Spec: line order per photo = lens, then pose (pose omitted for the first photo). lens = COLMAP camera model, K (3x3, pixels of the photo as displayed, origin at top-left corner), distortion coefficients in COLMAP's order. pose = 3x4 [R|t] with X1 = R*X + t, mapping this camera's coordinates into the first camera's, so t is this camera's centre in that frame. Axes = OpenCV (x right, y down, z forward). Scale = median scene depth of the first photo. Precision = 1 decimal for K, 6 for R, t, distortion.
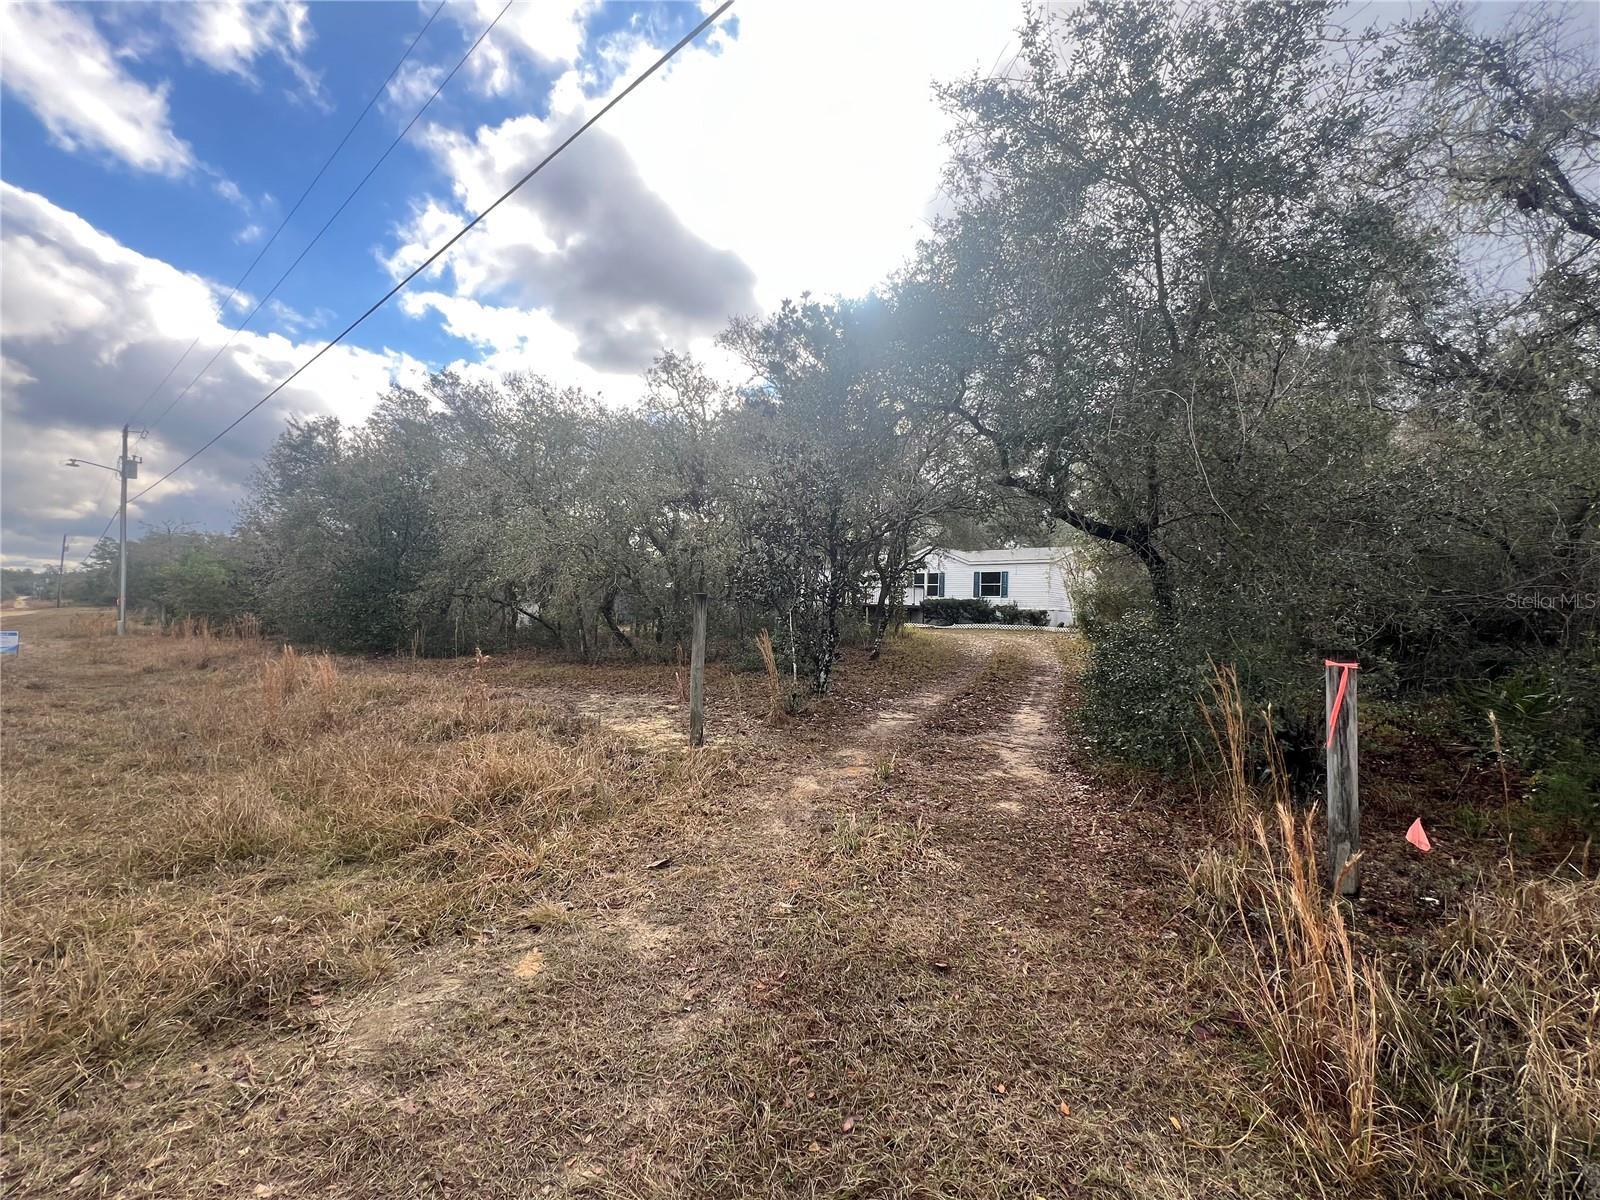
lens RADIAL K [[638.0, 0, 801.8], [0, 638.0, 601.8], [0, 0, 1]] dist [-0.002181, 0.000128]
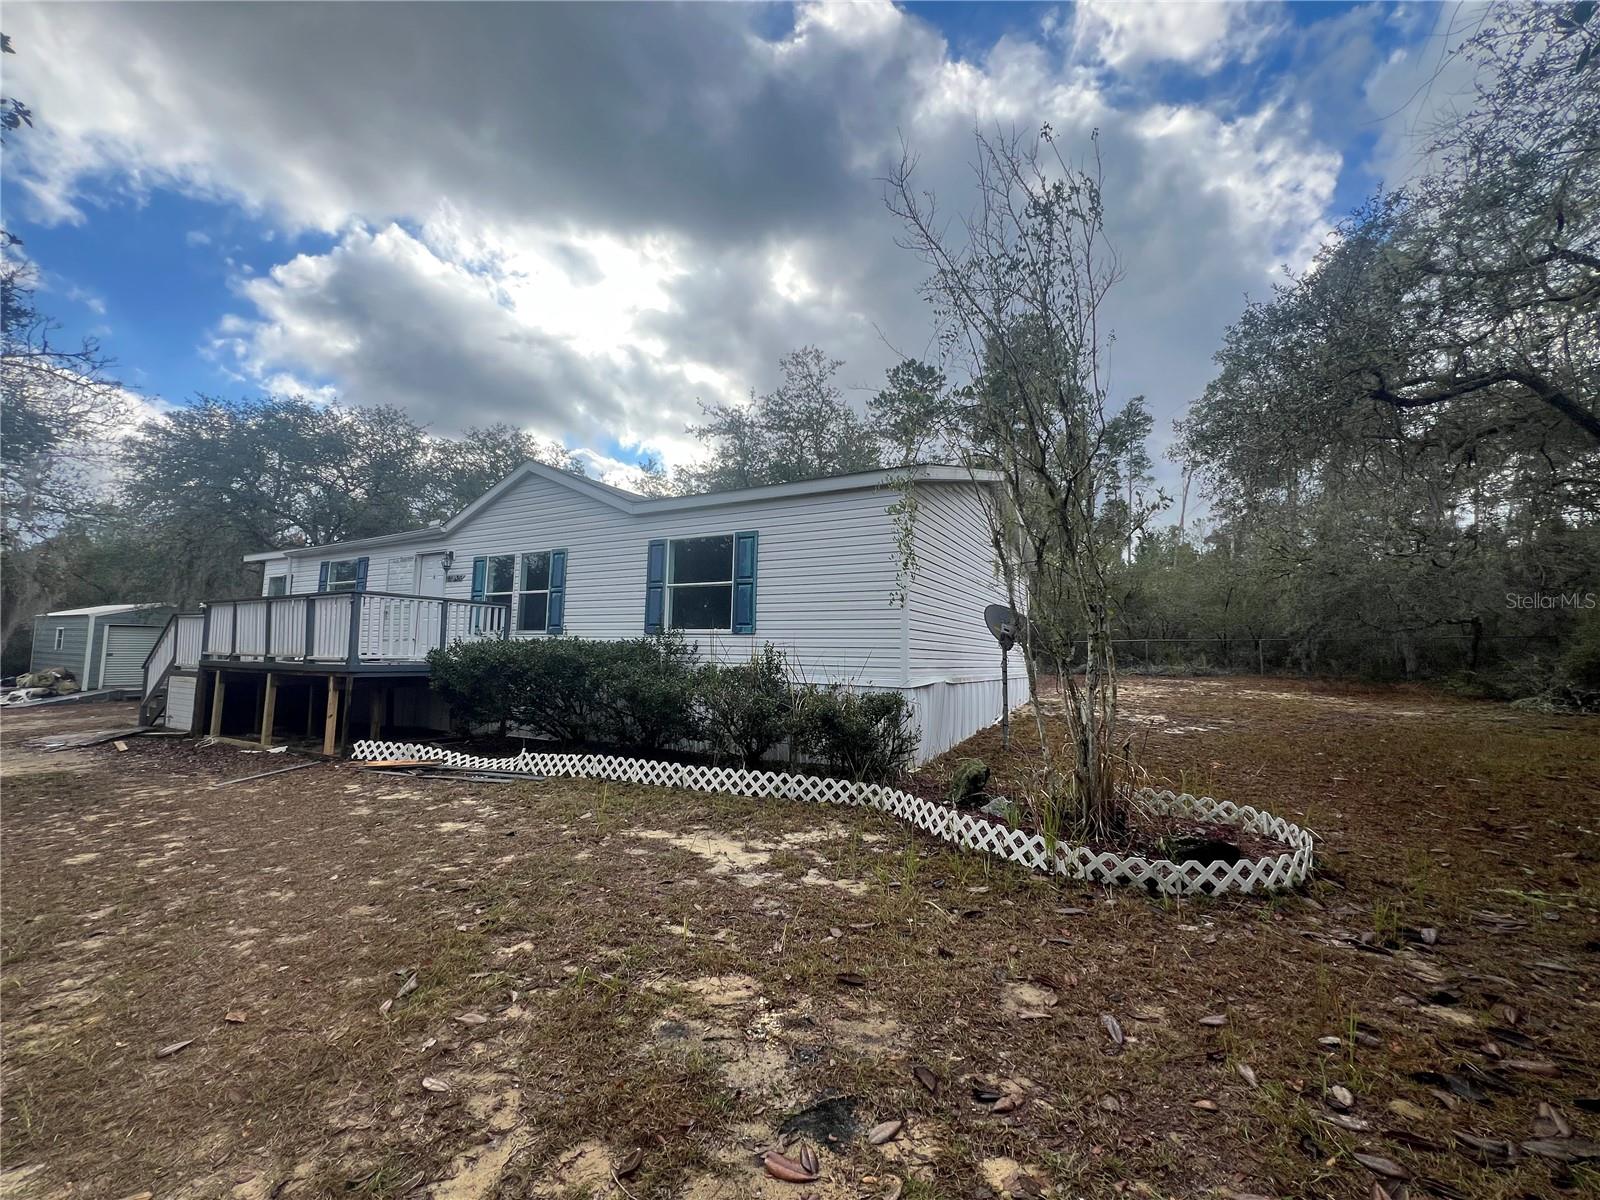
lens RADIAL K [[638.0, 0, 799.0], [0, 638.0, 600.4], [0, 0, 1]] dist [-0.002181, 0.000128]
pose [[0.983590, 0.022047, 0.179066, 0.293435], [-0.007622, 0.996698, -0.080845, -0.000476], [-0.180257, 0.078154, 0.980510, 0.749107]]
